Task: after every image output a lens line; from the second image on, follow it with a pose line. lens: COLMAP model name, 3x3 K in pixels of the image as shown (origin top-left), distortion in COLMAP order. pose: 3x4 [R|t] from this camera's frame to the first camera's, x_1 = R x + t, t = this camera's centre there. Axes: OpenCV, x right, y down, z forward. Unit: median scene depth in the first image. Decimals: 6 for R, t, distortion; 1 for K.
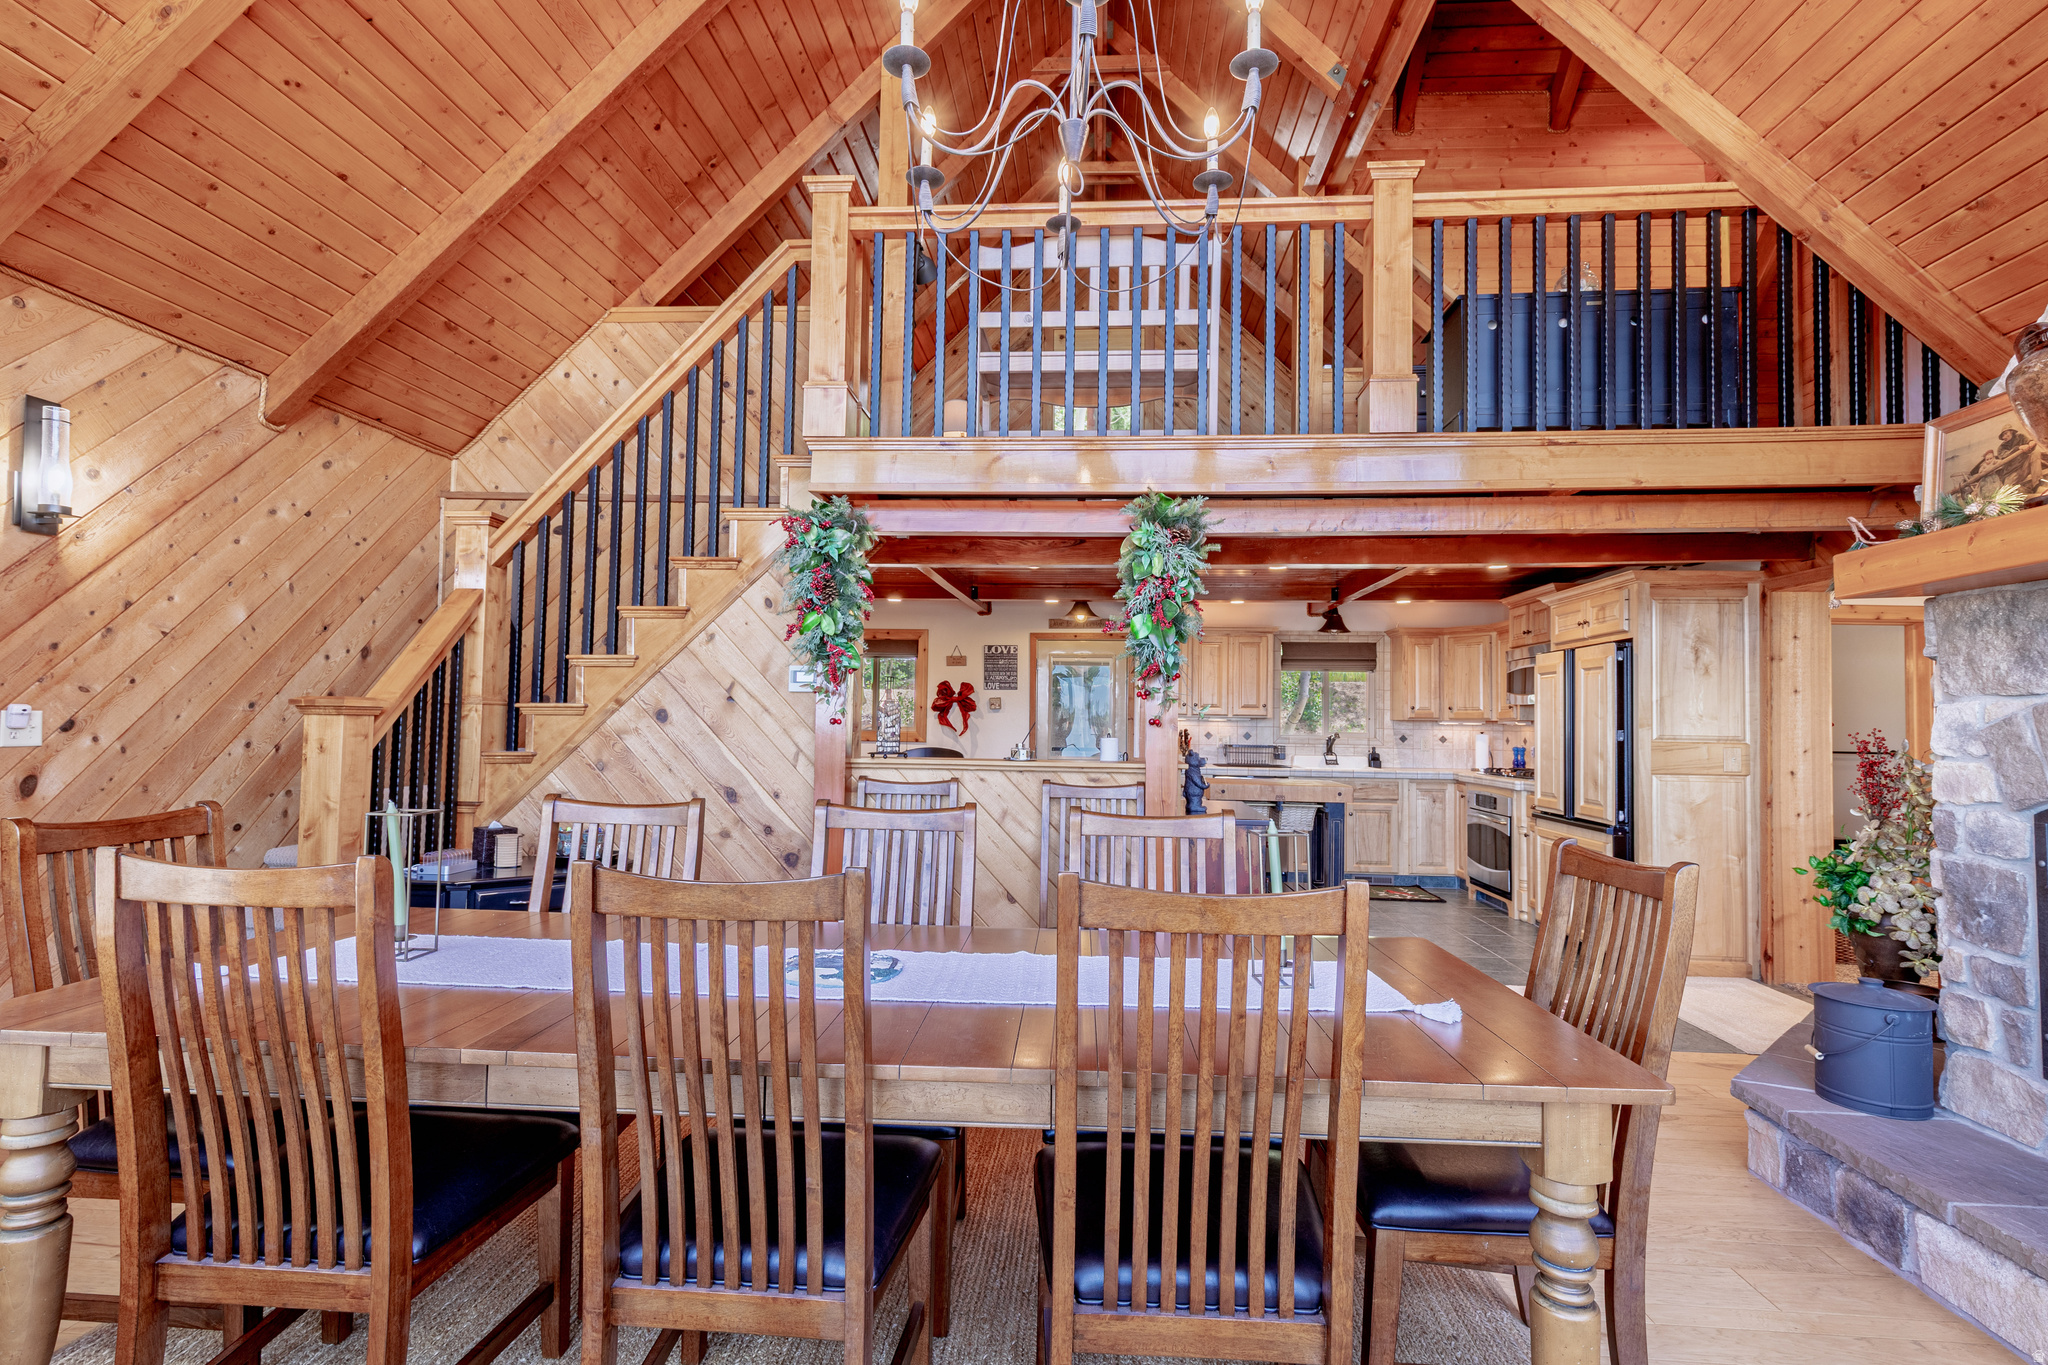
lens RADIAL K [[950.5, 0, 1024.0], [0, 950.5, 682.5], [0, 0, 1]] dist [0.002327, -0.000049]
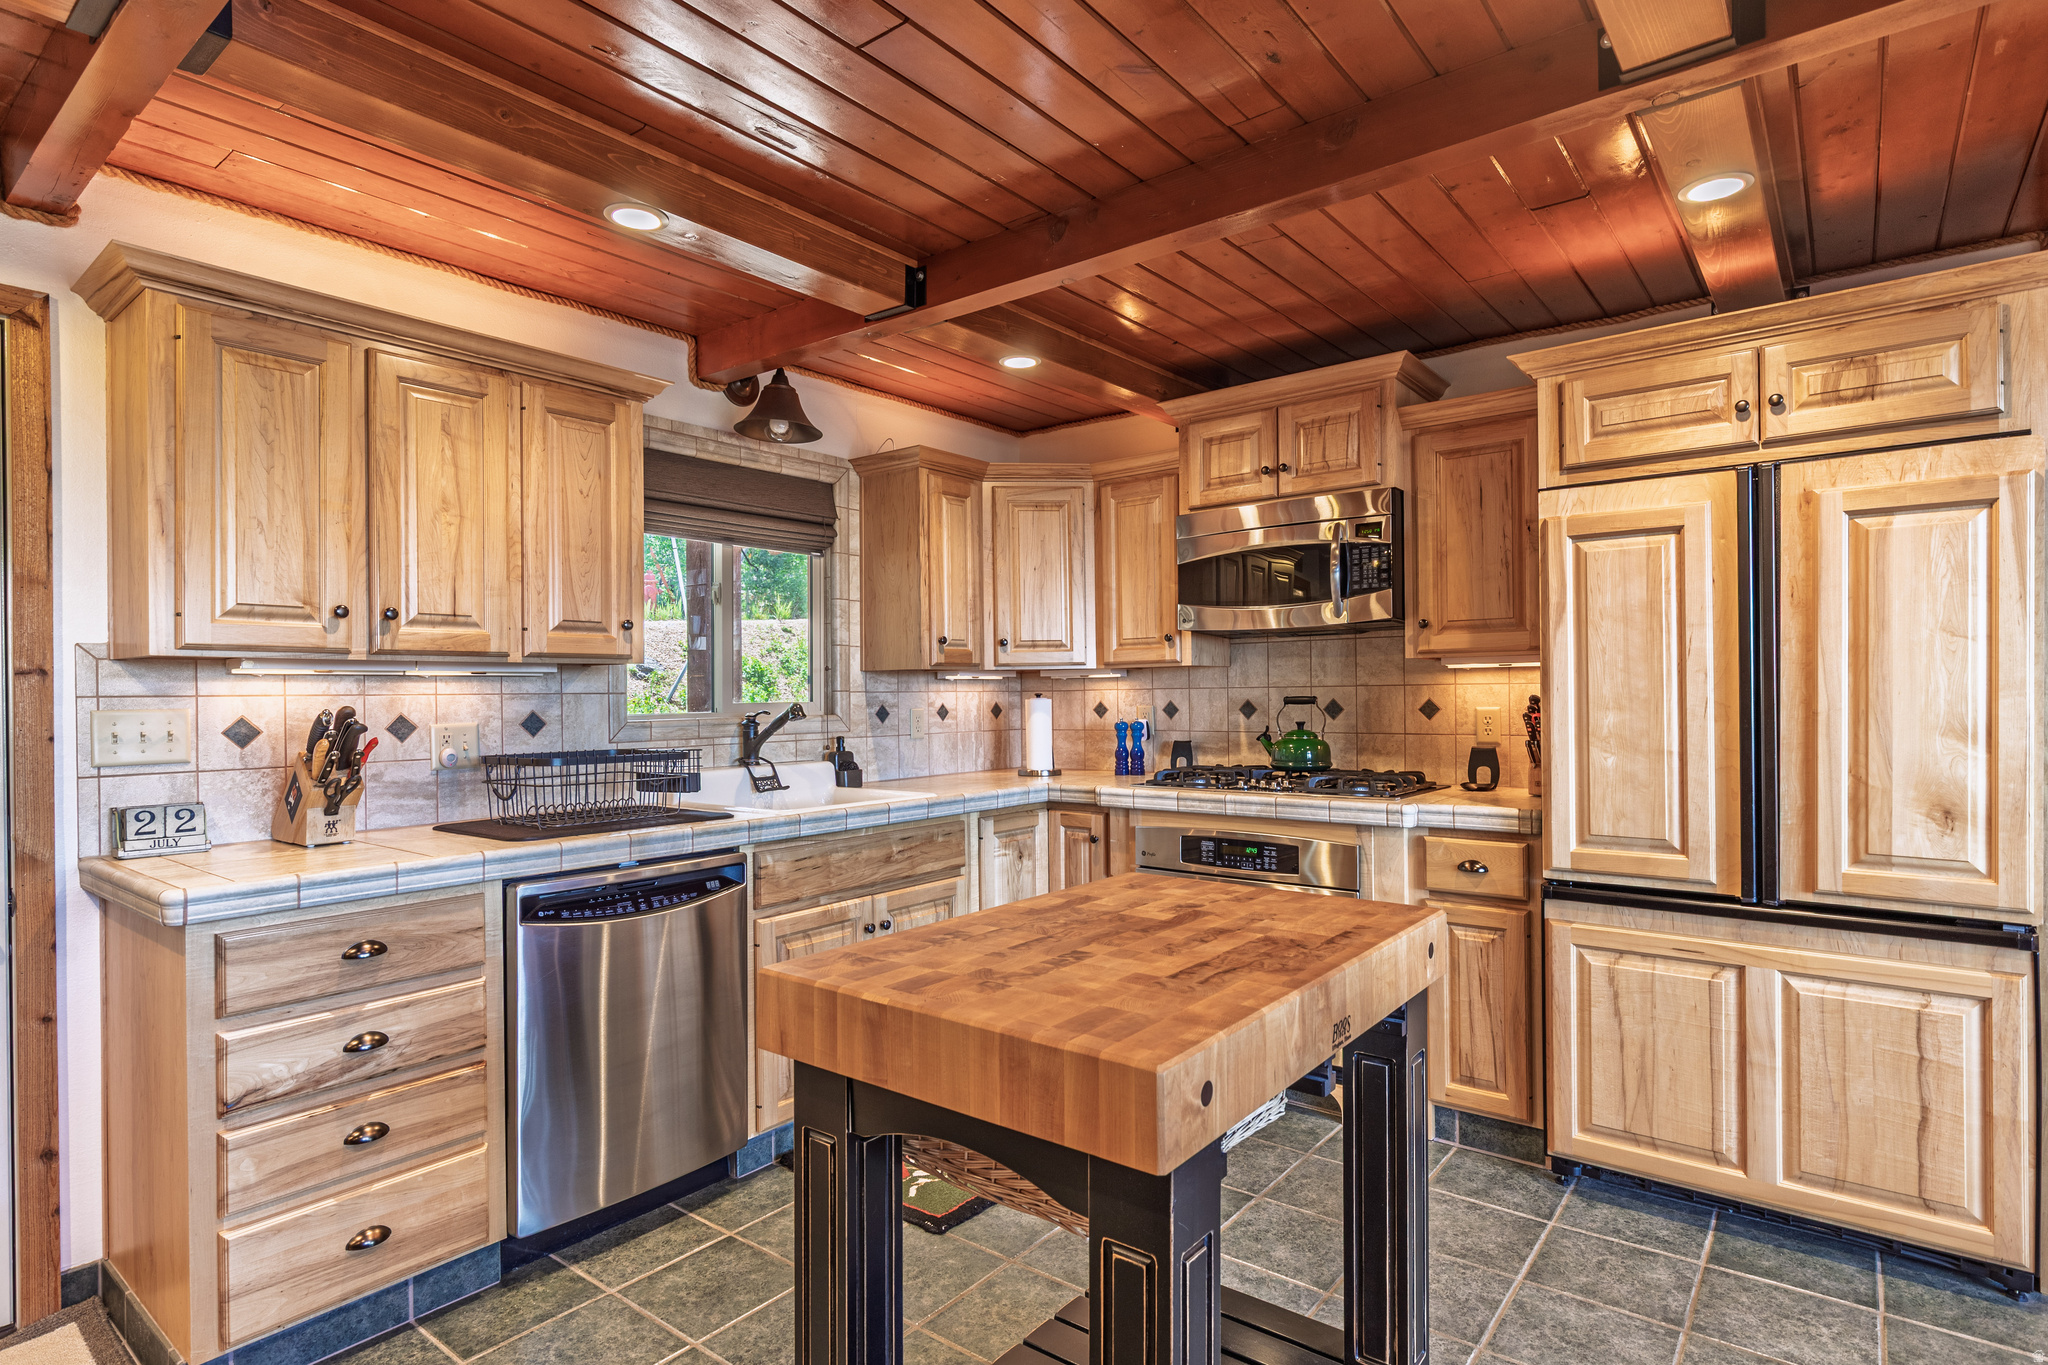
lens RADIAL K [[1053.6, 0, 1024.0], [0, 1053.6, 682.5], [0, 0, 1]] dist [0.000478, -0.000007]
pose [[0.554009, -0.012731, 0.832413, 0.034714], [-0.014447, 0.999585, 0.024903, 0.031918], [-0.832385, -0.025822, 0.553596, 0.679448]]
